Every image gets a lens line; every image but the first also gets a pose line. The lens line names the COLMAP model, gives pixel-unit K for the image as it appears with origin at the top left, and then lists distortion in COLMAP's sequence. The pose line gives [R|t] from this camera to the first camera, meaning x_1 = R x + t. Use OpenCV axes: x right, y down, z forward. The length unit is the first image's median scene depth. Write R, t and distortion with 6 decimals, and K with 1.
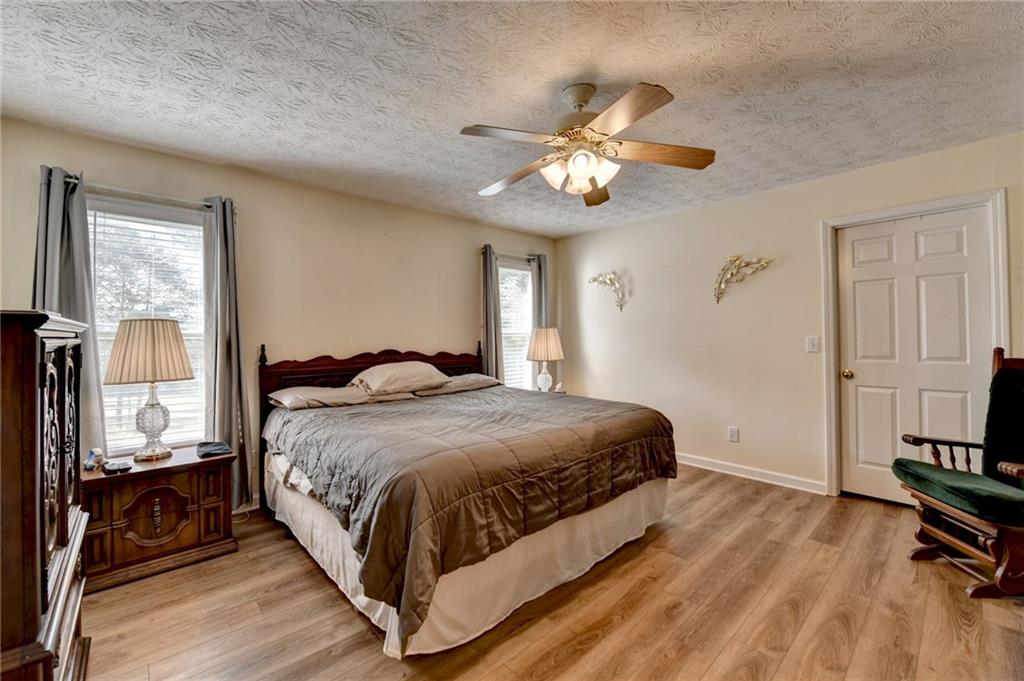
lens RADIAL K [[418.1, 0, 501.6], [0, 418.1, 332.1], [0, 0, 1]] dist [-0.015237, -0.002647]
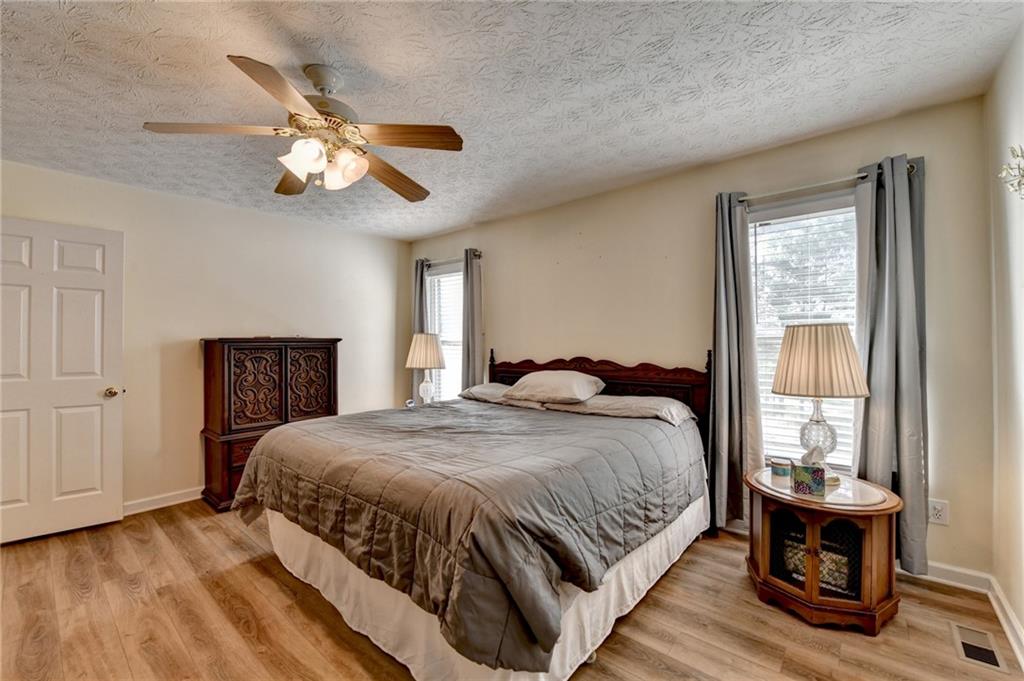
lens RADIAL K [[418.1, 0, 506.6], [0, 418.1, 343.8], [0, 0, 1]] dist [-0.015237, -0.002647]
pose [[0.129127, 0.007151, -0.991602, 1.071377], [0.011823, 0.999892, 0.008750, 0.003981], [0.991558, -0.012853, 0.129028, 1.216644]]
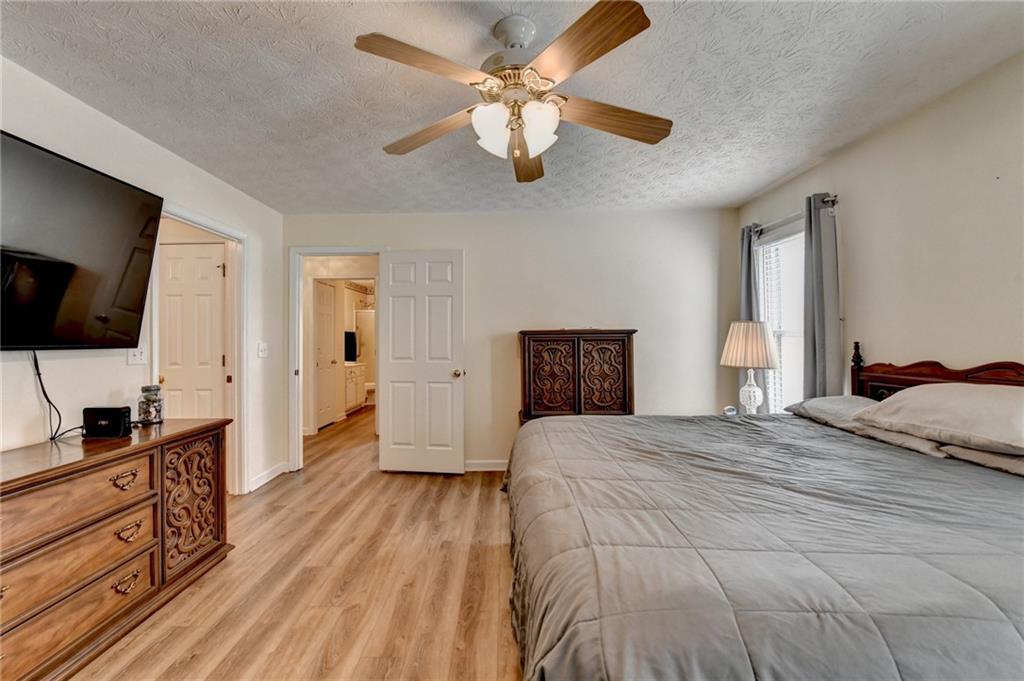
lens RADIAL K [[413.6, 0, 503.2], [0, 413.6, 334.4], [0, 0, 1]] dist [-0.015391, -0.000967]
pose [[-0.673314, 0.002734, -0.739351, 0.749232], [0.017408, 0.999775, -0.012156, 0.017268], [0.739152, -0.021055, -0.673210, 1.433377]]
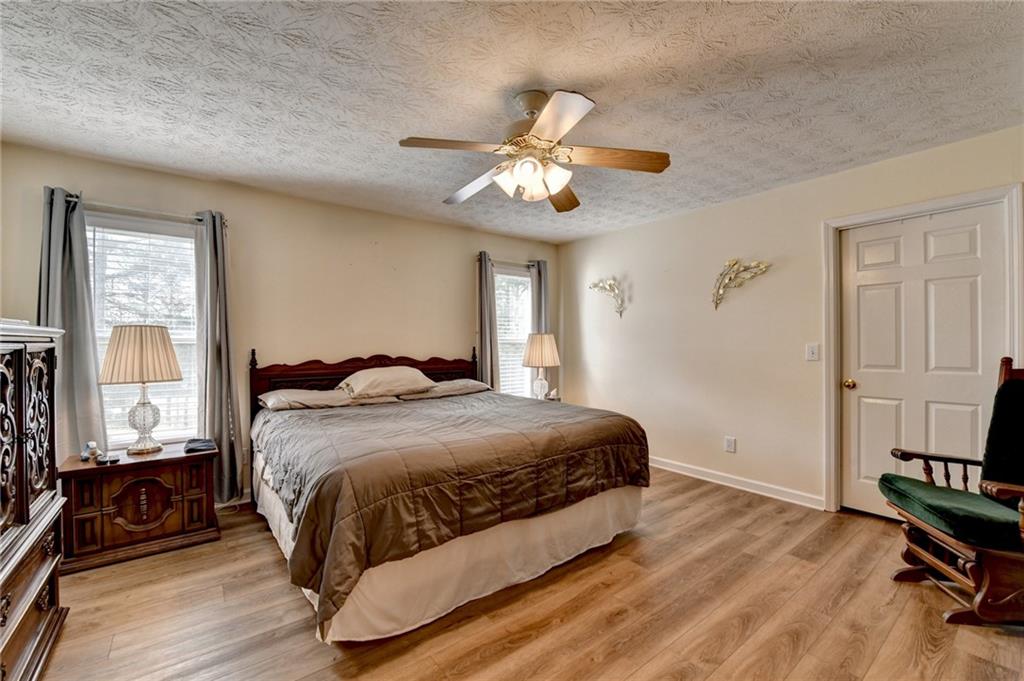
lens RADIAL K [[418.1, 0, 501.4], [0, 418.1, 344.3], [0, 0, 1]] dist [-0.015237, -0.002647]
pose [[0.996694, 0.004879, -0.081103, 0.191538], [-0.003654, 0.999877, 0.015248, -0.001213], [0.081168, -0.014901, 0.996589, -0.011736]]
